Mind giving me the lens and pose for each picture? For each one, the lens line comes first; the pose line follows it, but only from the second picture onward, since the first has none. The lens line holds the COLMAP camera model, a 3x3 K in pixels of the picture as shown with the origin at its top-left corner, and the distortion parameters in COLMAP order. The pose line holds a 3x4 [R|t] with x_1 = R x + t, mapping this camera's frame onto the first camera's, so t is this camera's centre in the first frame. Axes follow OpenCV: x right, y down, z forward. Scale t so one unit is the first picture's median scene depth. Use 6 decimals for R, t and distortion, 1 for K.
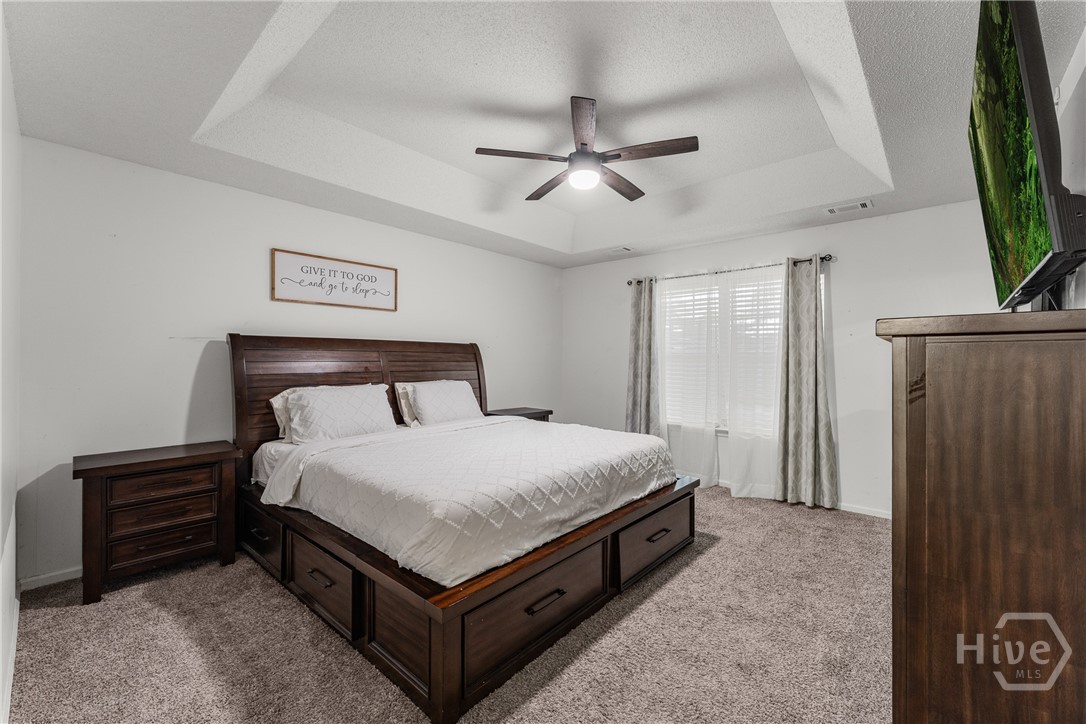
lens RADIAL K [[440.9, 0, 545.4], [0, 440.9, 358.8], [0, 0, 1]] dist [-0.001731, -0.000251]
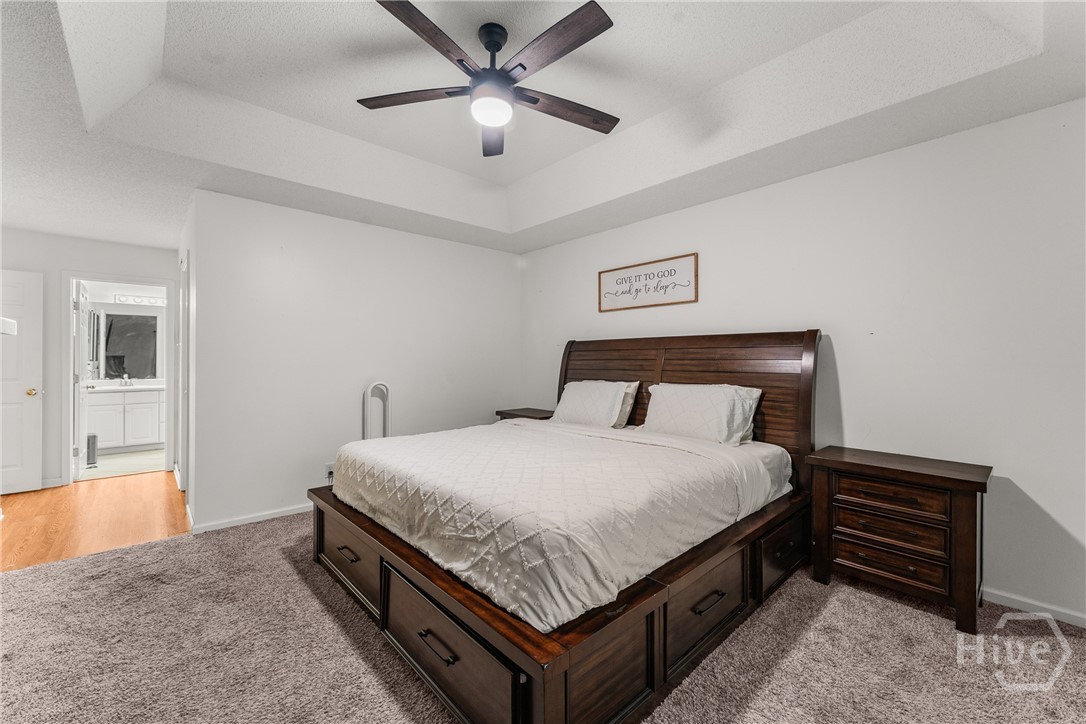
lens RADIAL K [[440.9, 0, 545.4], [0, 440.9, 358.8], [0, 0, 1]] dist [-0.001731, -0.000251]
pose [[-0.103999, -0.005812, -0.994560, 0.620906], [0.001712, 0.999980, -0.006023, 0.009958], [0.994576, -0.002329, -0.103987, 0.892010]]
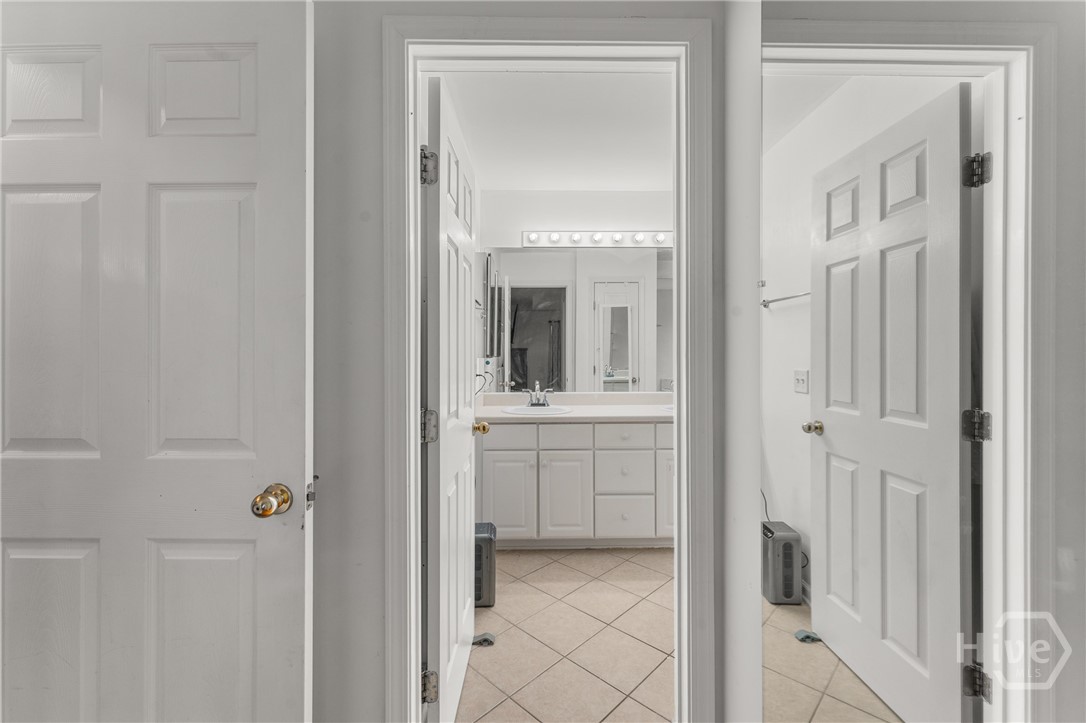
lens RADIAL K [[440.9, 0, 545.4], [0, 440.9, 358.3], [0, 0, 1]] dist [-0.001731, -0.000251]
pose [[-0.727195, 0.002050, -0.686428, 0.365198], [-0.001835, 0.999986, 0.004931, 0.008598], [0.686428, 0.004845, -0.727181, 0.579216]]
